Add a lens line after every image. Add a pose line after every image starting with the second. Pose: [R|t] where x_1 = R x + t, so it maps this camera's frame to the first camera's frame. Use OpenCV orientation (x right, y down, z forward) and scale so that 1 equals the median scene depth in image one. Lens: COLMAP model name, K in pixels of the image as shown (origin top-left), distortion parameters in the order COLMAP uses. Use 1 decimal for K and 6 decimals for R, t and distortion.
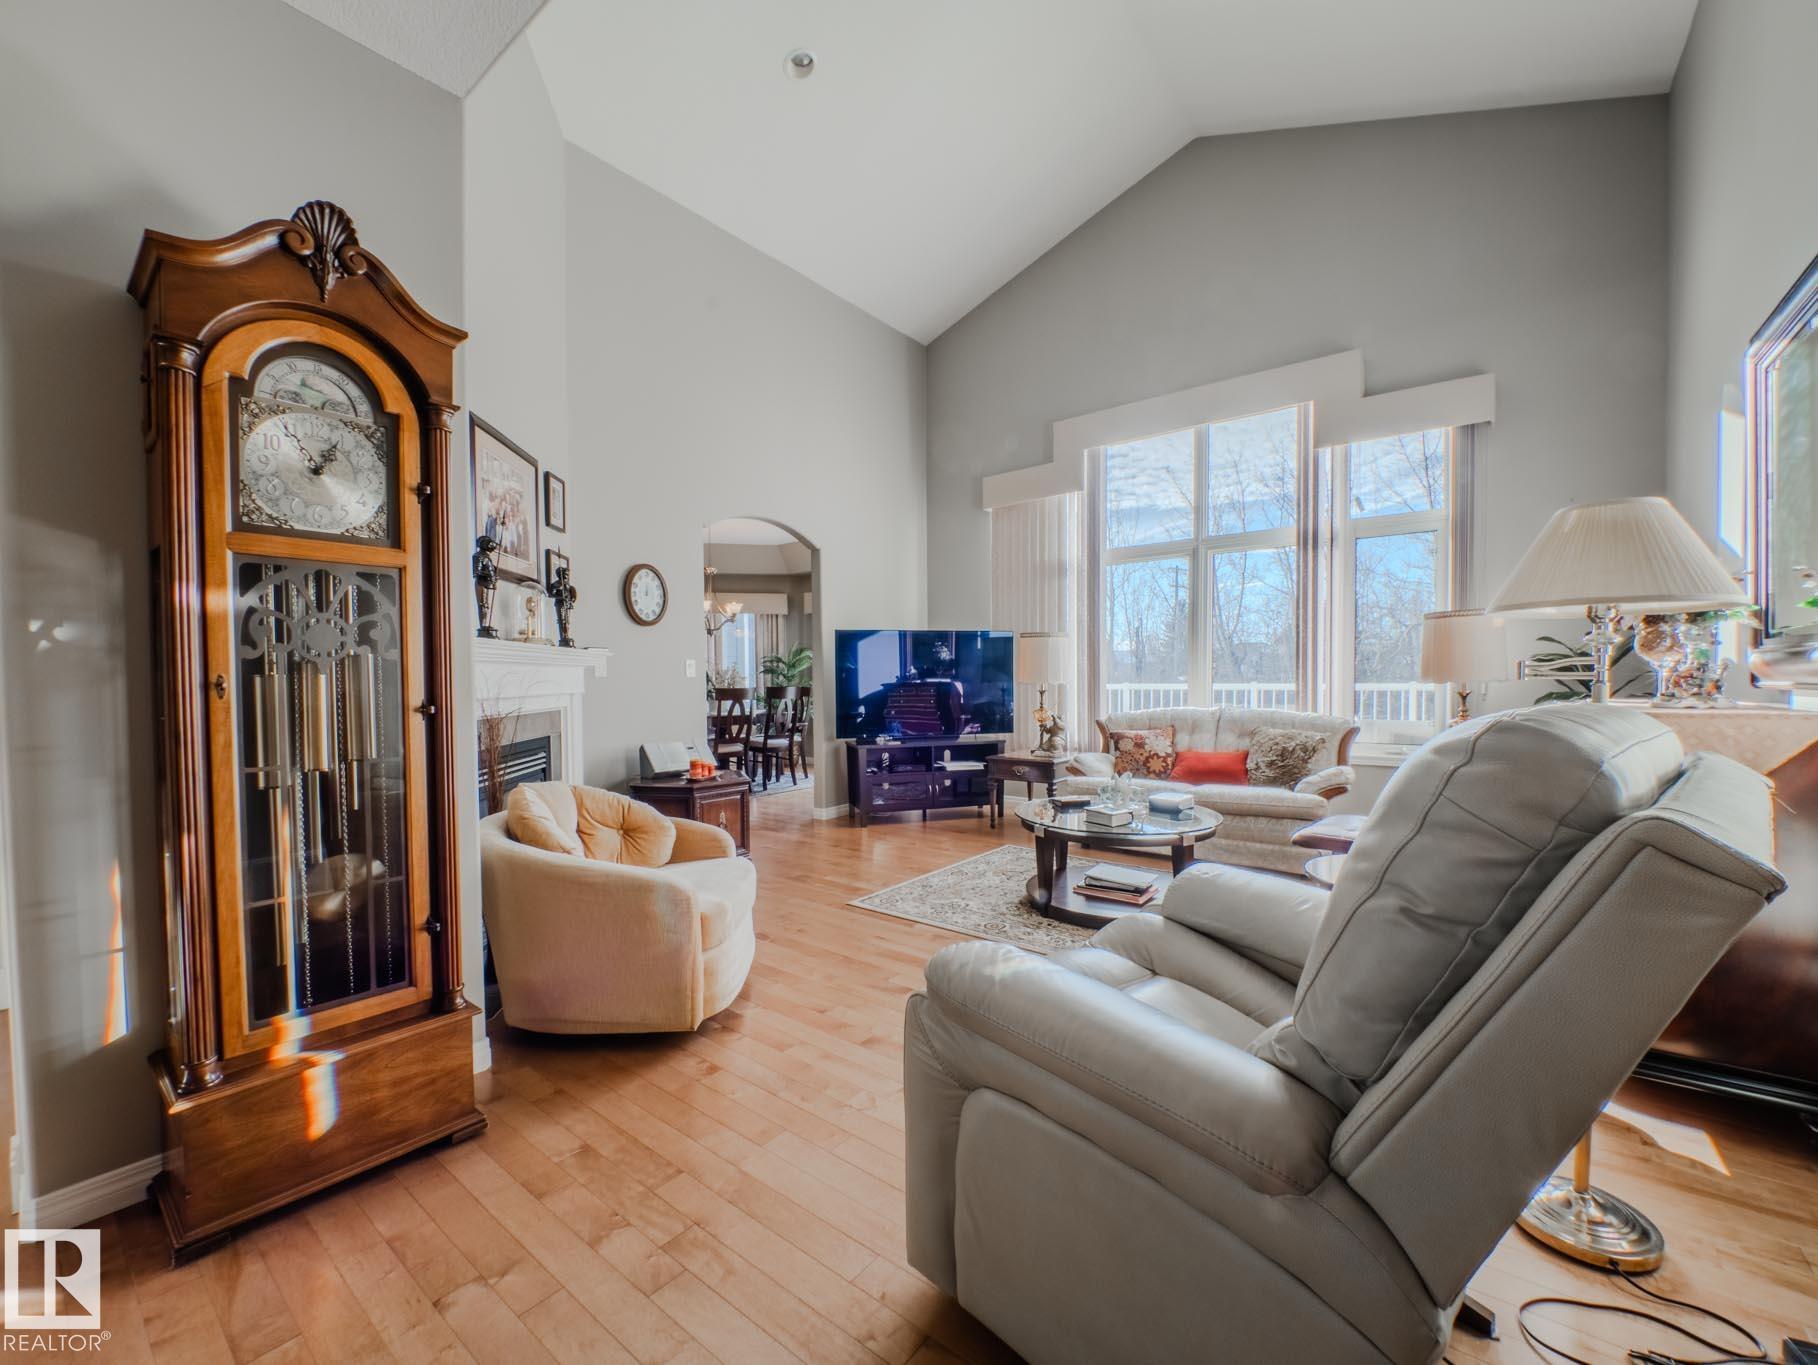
lens RADIAL K [[740.0, 0, 919.7], [0, 740.0, 692.7], [0, 0, 1]] dist [0.002908, -0.005880]
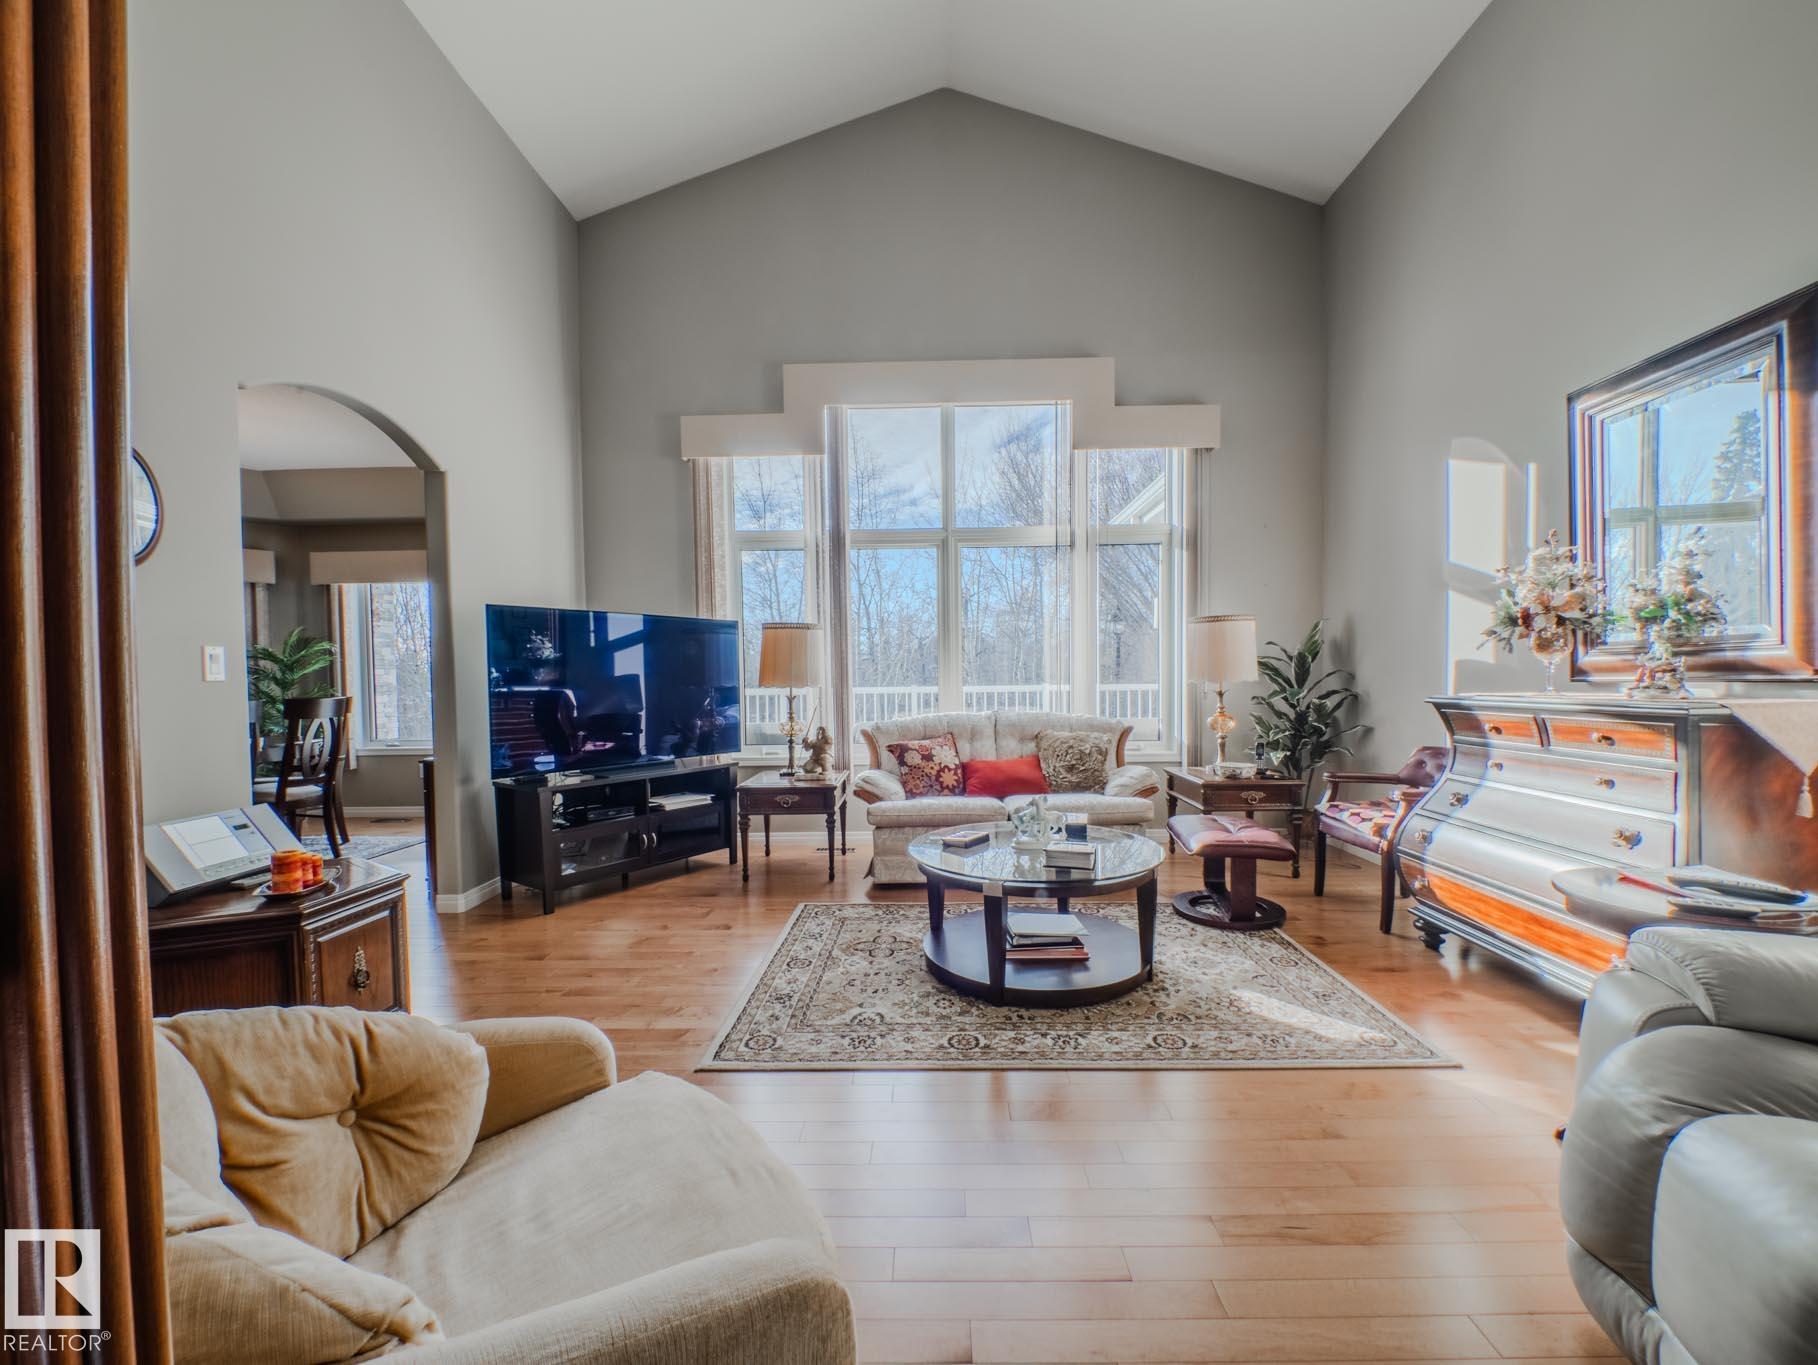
lens RADIAL K [[740.0, 0, 915.4], [0, 740.0, 692.5], [0, 0, 1]] dist [0.002908, -0.005880]
pose [[0.801451, -0.015035, 0.597871, -0.225177], [0.019933, 0.999800, -0.001578, -0.003802], [-0.597728, 0.013182, 0.801591, 0.317401]]
